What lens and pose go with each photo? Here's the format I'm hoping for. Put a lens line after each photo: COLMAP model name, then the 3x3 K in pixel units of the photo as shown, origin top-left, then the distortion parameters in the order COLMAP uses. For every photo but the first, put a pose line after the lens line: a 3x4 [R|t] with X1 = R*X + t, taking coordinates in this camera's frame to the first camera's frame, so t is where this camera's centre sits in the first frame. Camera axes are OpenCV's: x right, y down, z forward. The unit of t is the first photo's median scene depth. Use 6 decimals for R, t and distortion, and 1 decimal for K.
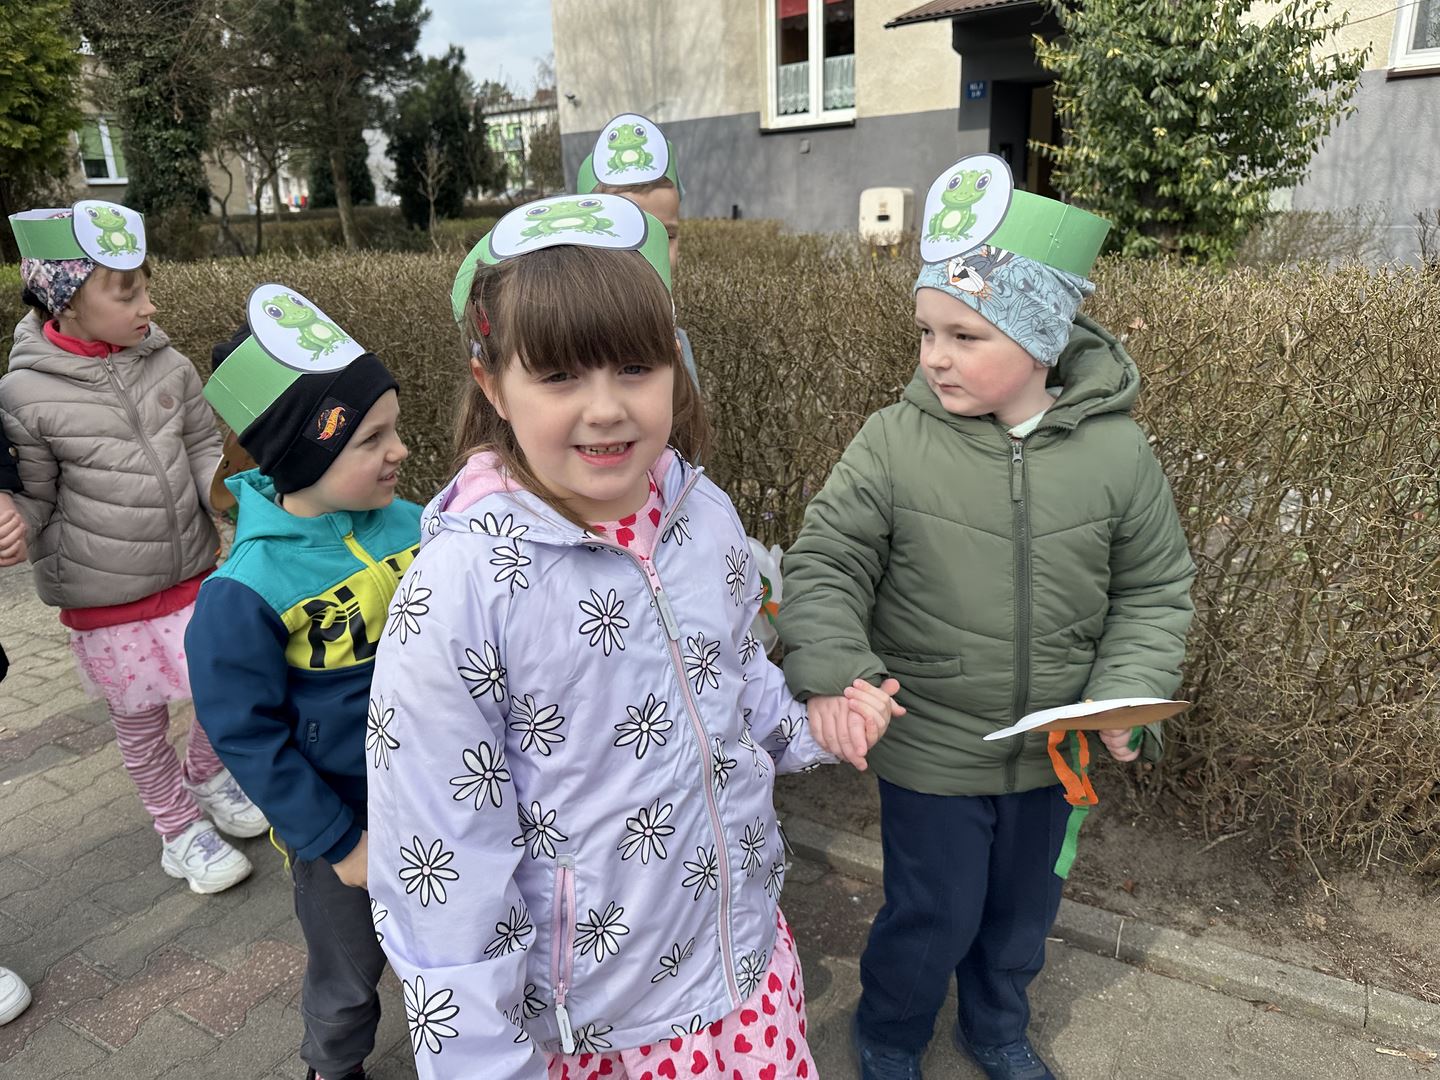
lens RADIAL K [[1010.5, 0, 712.2], [0, 1010.5, 529.3], [0, 0, 1]] dist [0.000171, -0.006702]
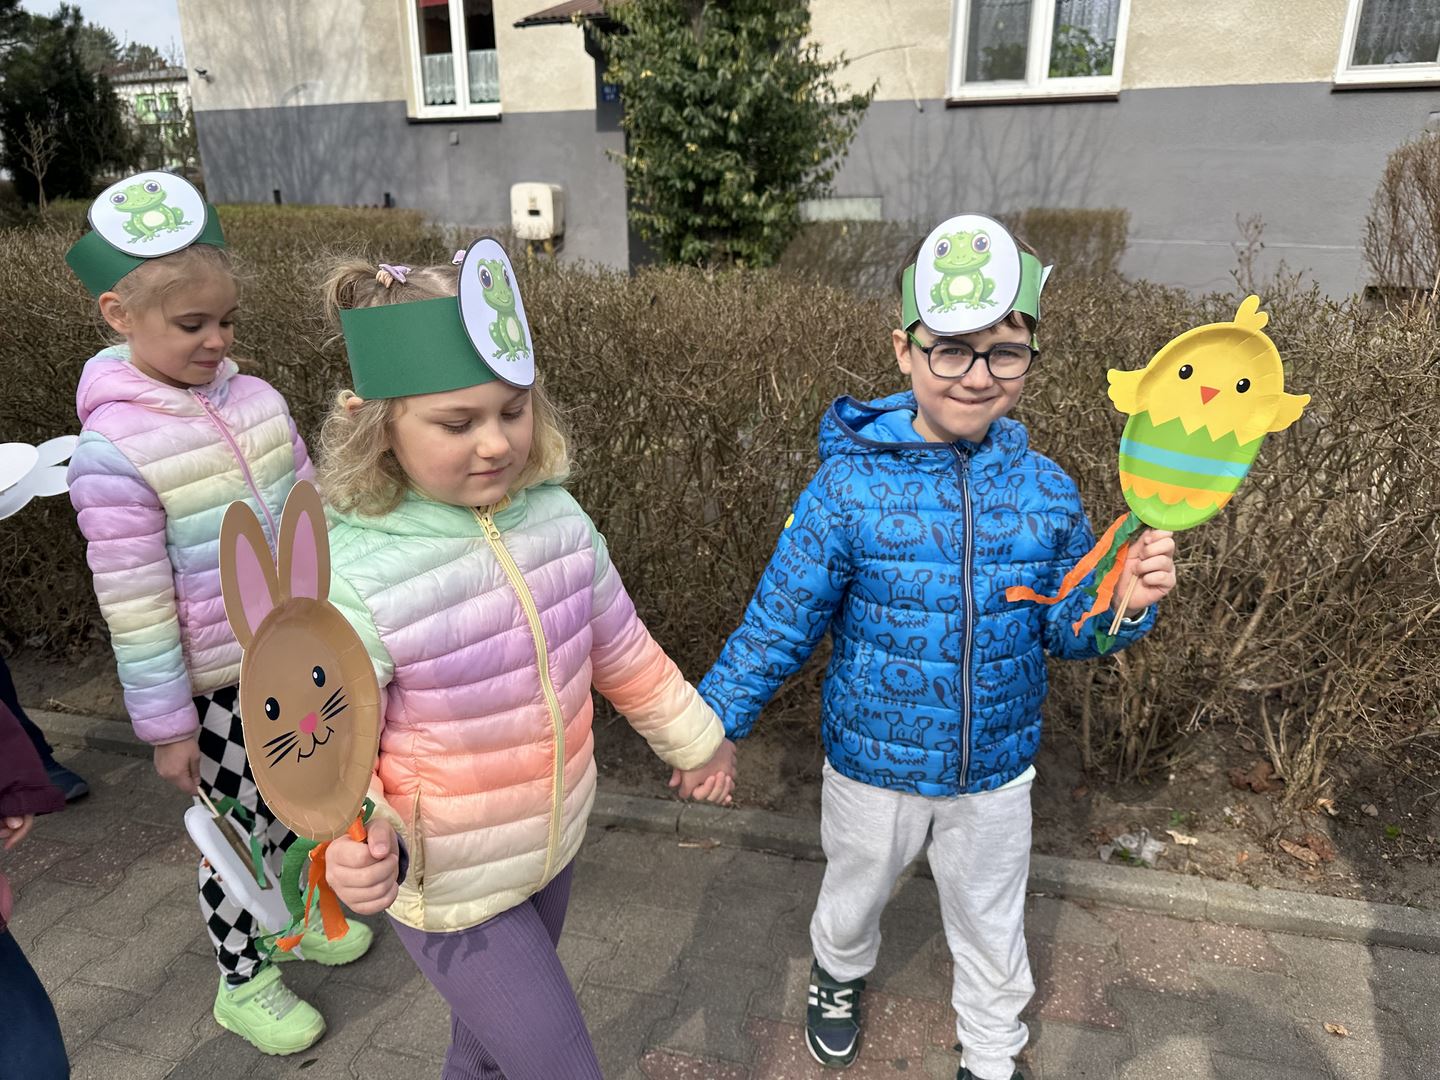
lens RADIAL K [[1017.7, 0, 720.0], [0, 1017.7, 540.0], [0, 0, 1]] dist [-0.004018, -0.005148]
pose [[0.960872, -0.055127, 0.271453, 0.048931], [0.051135, 0.998455, 0.021762, 0.007629], [-0.272233, -0.007030, 0.962206, -0.037207]]
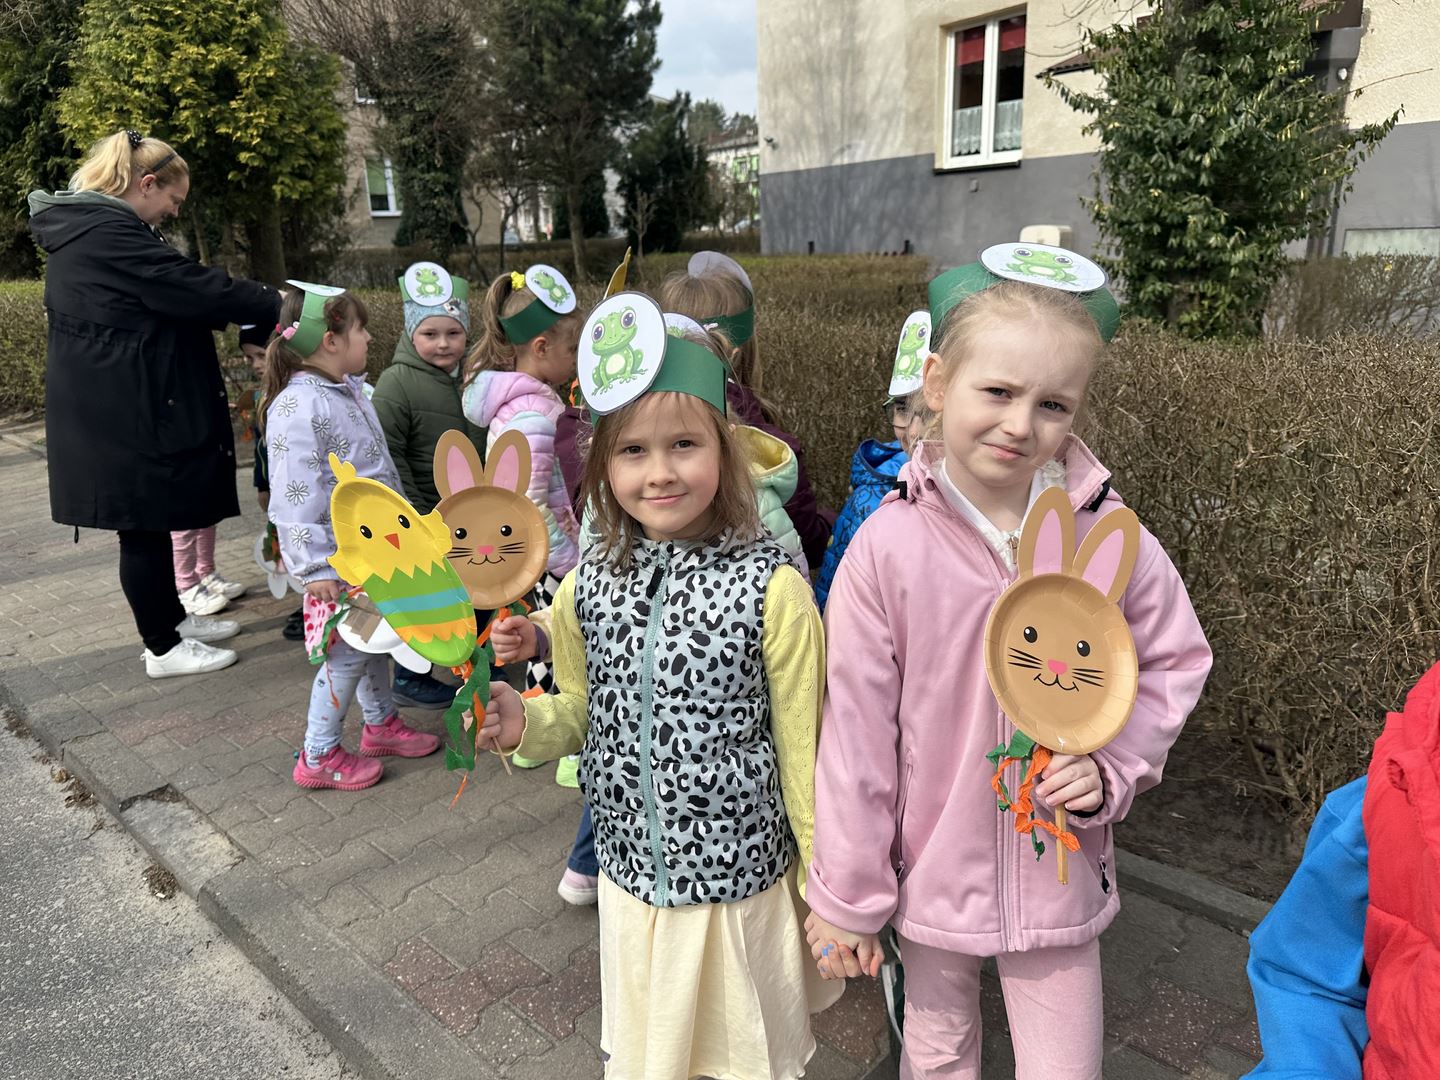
lens RADIAL K [[1010.4, 0, 720.0], [0, 1010.4, 540.0], [0, 0, 1]] dist [0.004621, 0.000014]
pose [[0.974924, 0.066951, -0.212230, 0.080486], [-0.070000, 0.997523, -0.006875, 0.015175], [0.211244, 0.021559, 0.977196, -0.077572]]
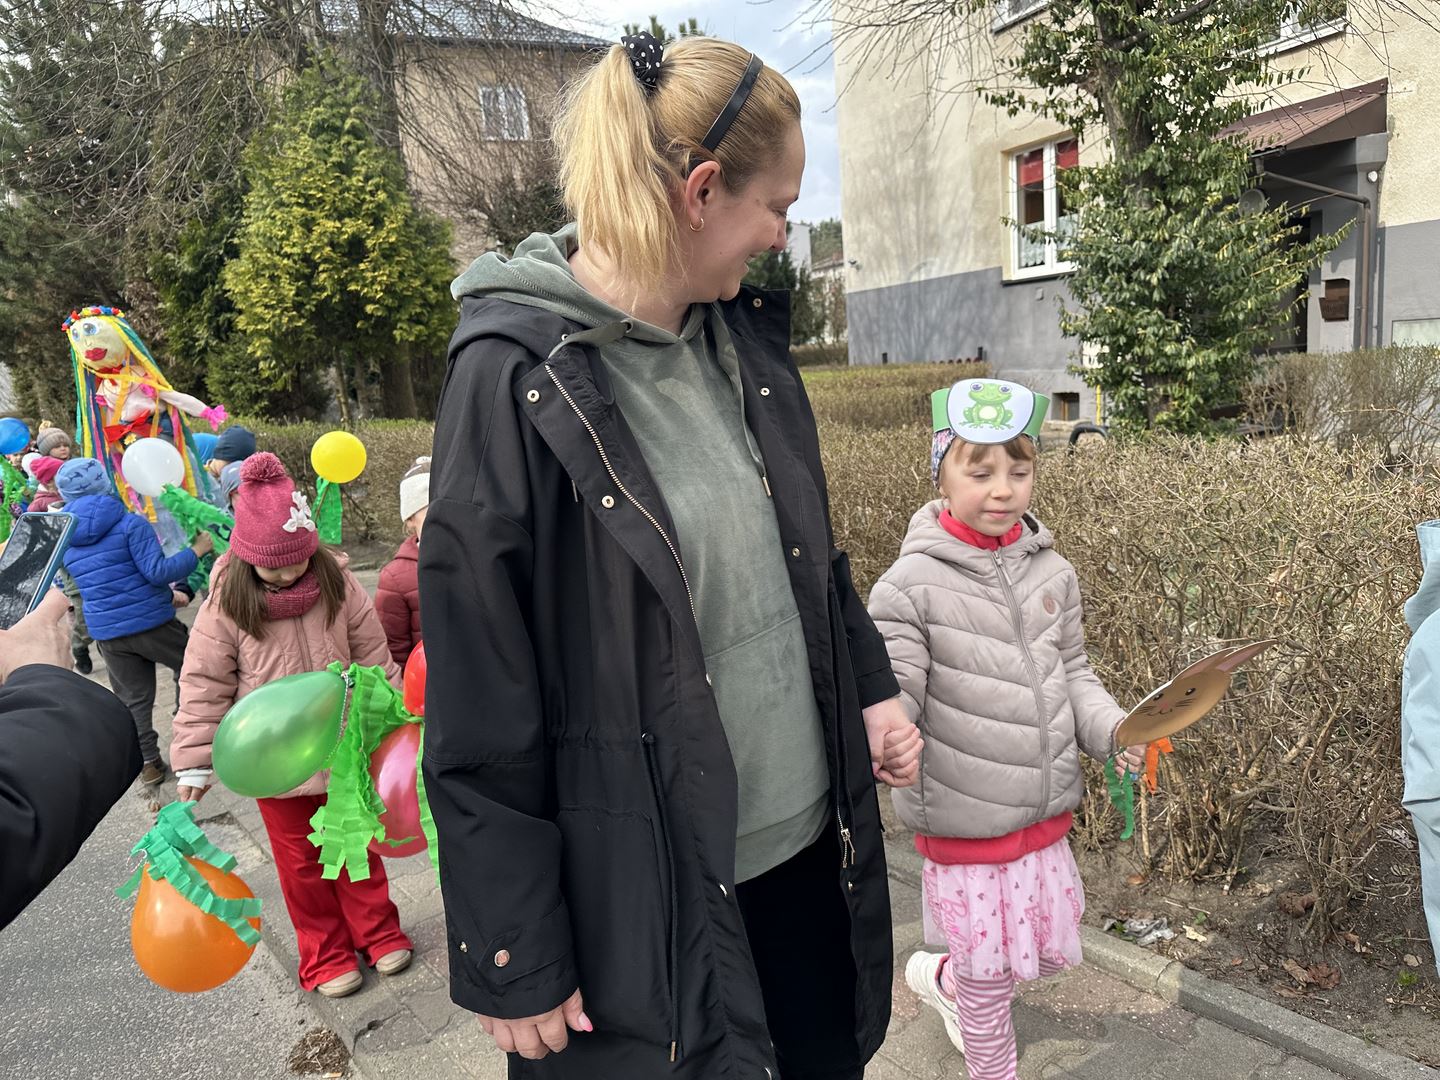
lens RADIAL K [[1005.7, 0, 727.7], [0, 1005.7, 527.6], [0, 0, 1]] dist [0.069935, -0.106390]
pose [[0.940002, 0.019425, -0.340616, 0.150417], [-0.061428, 0.991698, -0.112966, 0.020165], [0.335594, 0.127111, 0.933391, -0.117075]]
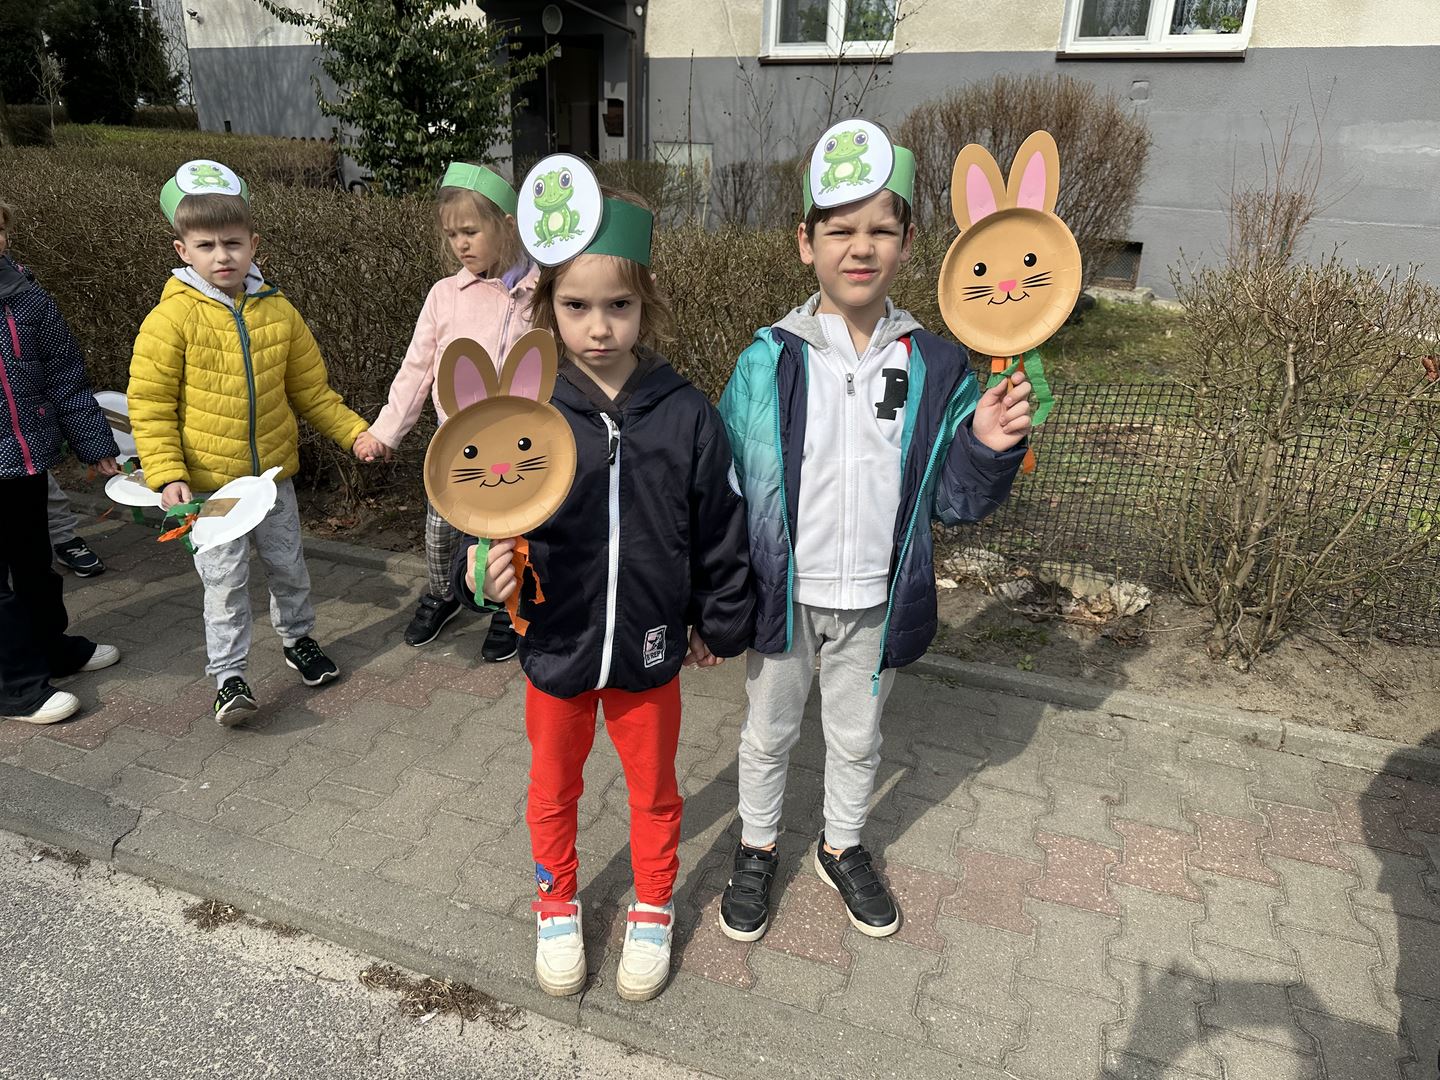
lens RADIAL K [[1010.5, 0, 712.2], [0, 1010.5, 529.3], [0, 0, 1]] dist [0.000171, -0.006702]
pose [[0.982882, 0.000607, 0.184236, 0.239081], [-0.011746, 0.998166, 0.059377, 0.052445], [-0.183862, -0.060525, 0.981087, -0.206455]]
